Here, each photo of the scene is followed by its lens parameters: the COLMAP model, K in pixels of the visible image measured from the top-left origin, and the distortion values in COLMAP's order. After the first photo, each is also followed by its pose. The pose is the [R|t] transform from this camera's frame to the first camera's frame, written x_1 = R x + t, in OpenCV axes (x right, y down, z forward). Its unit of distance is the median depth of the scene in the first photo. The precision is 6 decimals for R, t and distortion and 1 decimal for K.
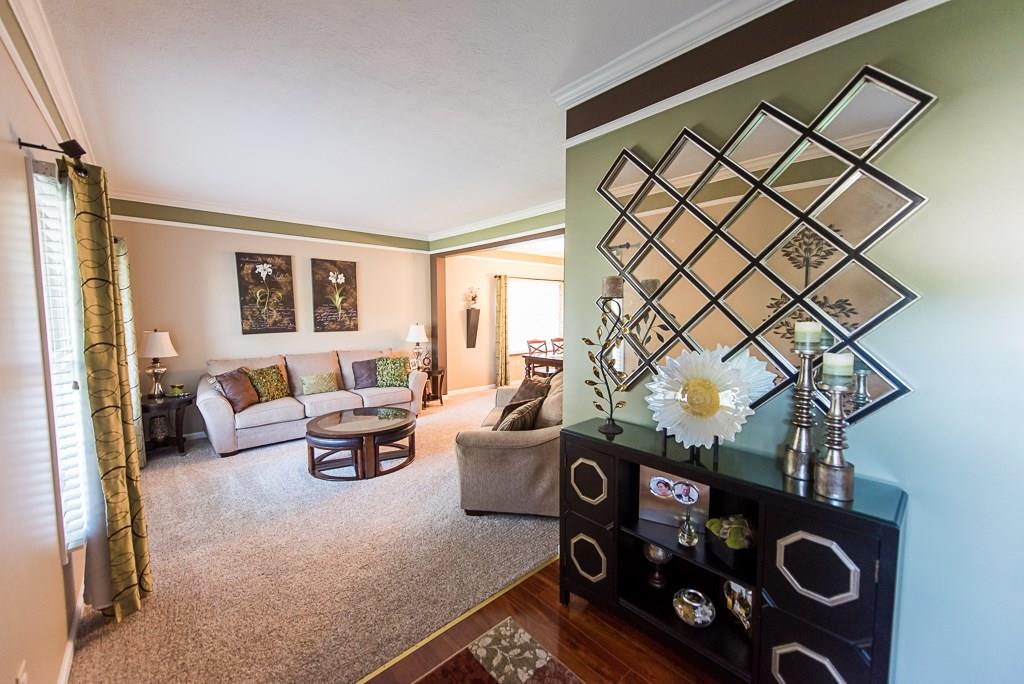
lens RADIAL K [[396.8, 0, 511.9], [0, 396.8, 341.7], [0, 0, 1]] dist [0.008967, -0.002947]
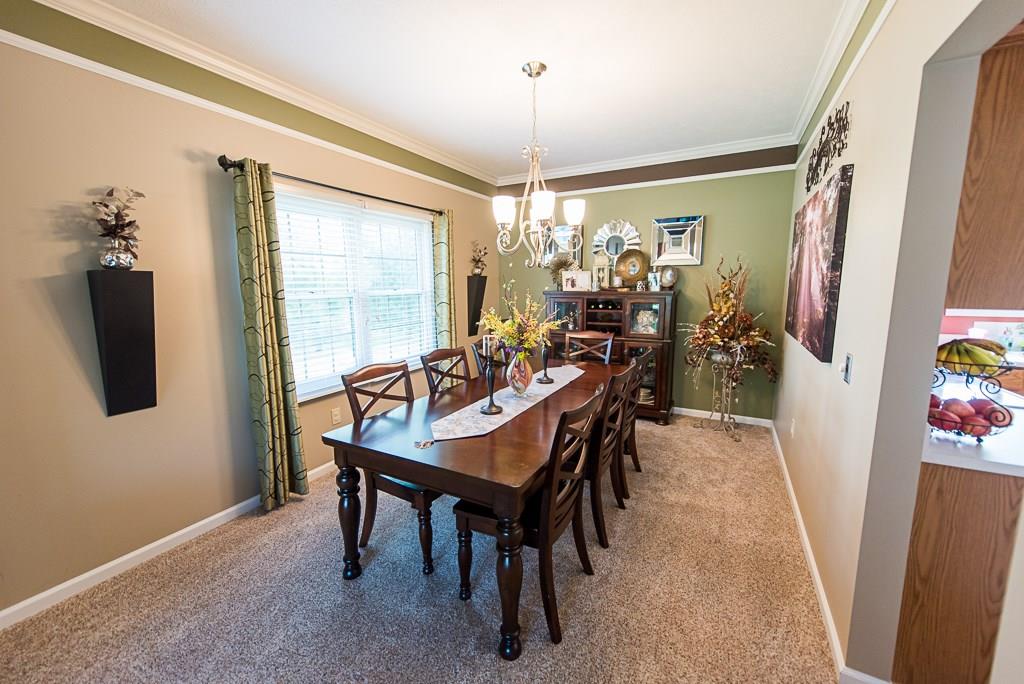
lens RADIAL K [[396.8, 0, 510.5], [0, 396.8, 341.0], [0, 0, 1]] dist [0.008967, -0.002947]
pose [[0.942488, -0.054173, 0.329820, 0.086834], [0.030837, 0.996663, 0.075582, -0.070128], [-0.332814, -0.061065, 0.941013, 0.966392]]
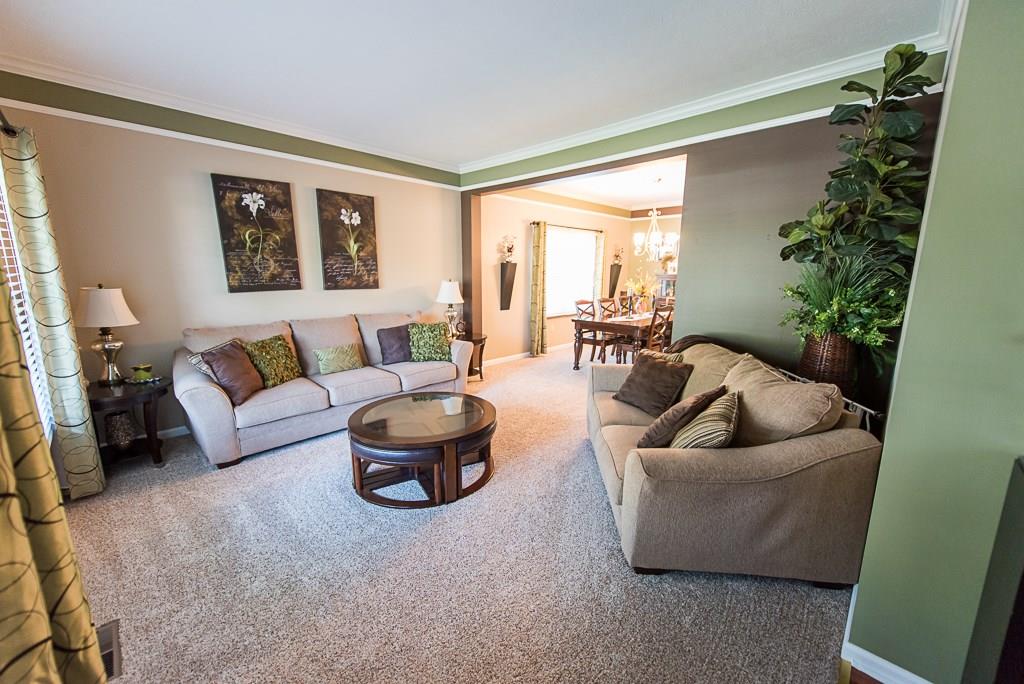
lens RADIAL K [[396.8, 0, 512.0], [0, 396.8, 341.8], [0, 0, 1]] dist [0.008967, -0.002947]
pose [[0.997841, -0.004754, 0.065507, -0.213836], [-0.001983, 0.994741, 0.102406, -0.004635], [-0.065650, -0.102315, 0.992583, 0.241448]]
